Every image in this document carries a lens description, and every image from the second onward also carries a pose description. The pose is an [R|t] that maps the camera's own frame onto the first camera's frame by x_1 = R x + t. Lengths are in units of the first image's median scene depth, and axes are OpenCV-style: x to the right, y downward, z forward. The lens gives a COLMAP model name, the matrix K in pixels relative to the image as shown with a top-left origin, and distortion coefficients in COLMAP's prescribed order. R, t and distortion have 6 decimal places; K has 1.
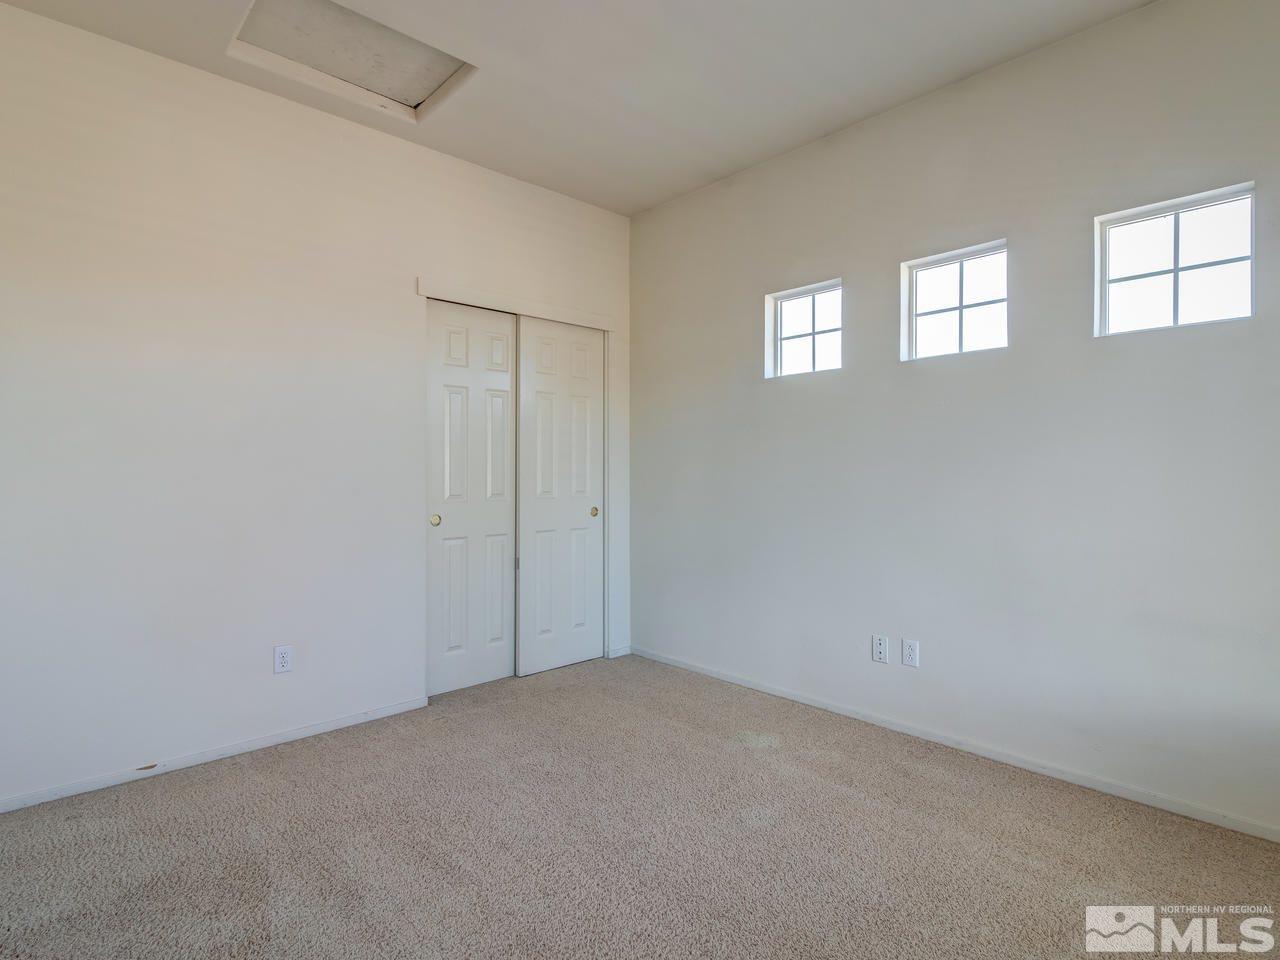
lens RADIAL K [[670.2, 0, 642.4], [0, 670.2, 467.0], [0, 0, 1]] dist [0.033410, -0.022965]
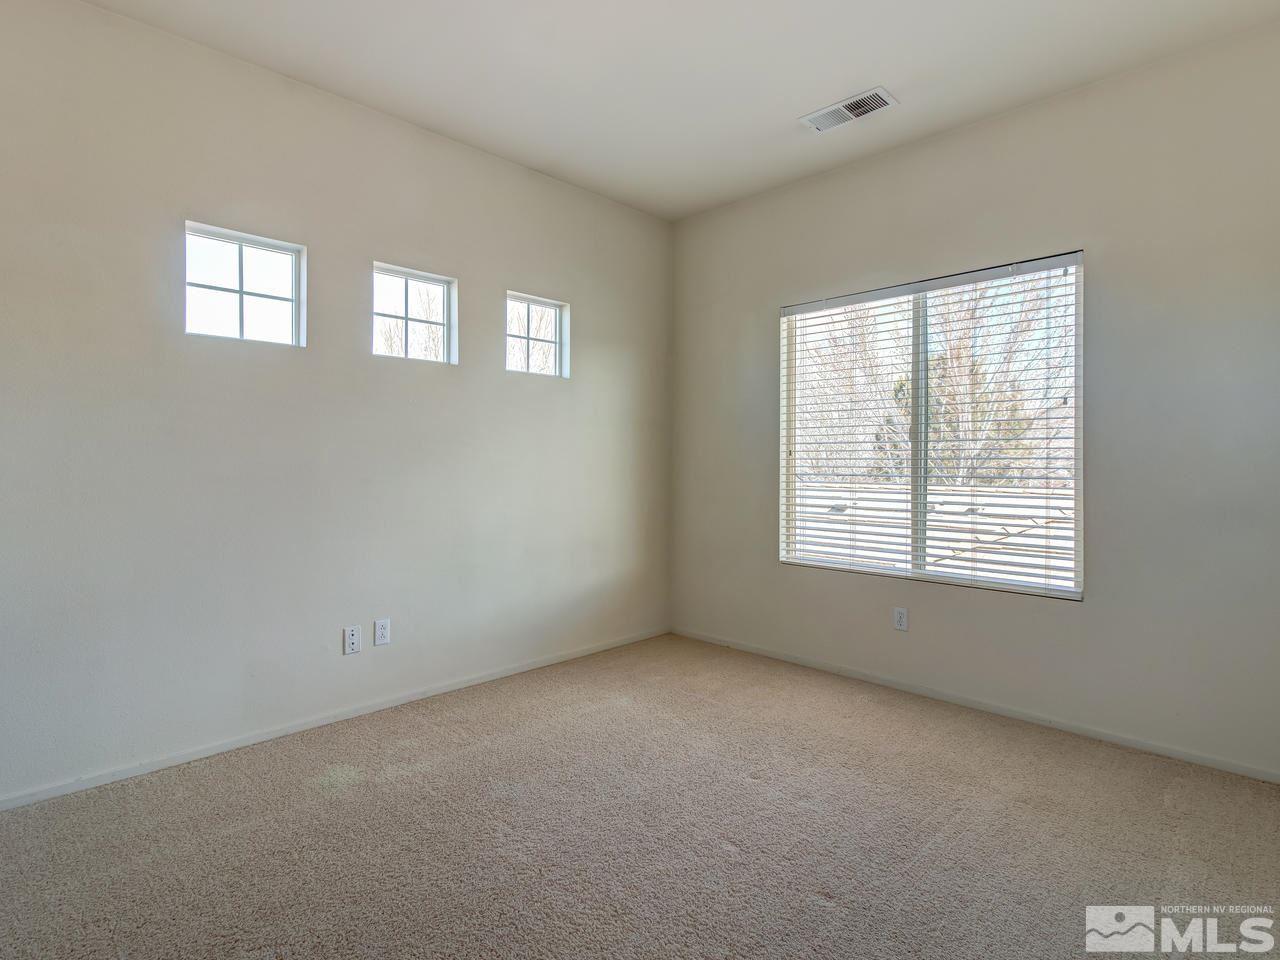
lens RADIAL K [[670.2, 0, 642.4], [0, 670.2, 467.0], [0, 0, 1]] dist [0.033410, -0.022965]
pose [[-0.030194, 0.004516, 0.999534, -0.651897], [0.003473, 0.999984, -0.004413, 0.021523], [-0.999538, 0.003338, -0.030210, 0.602733]]
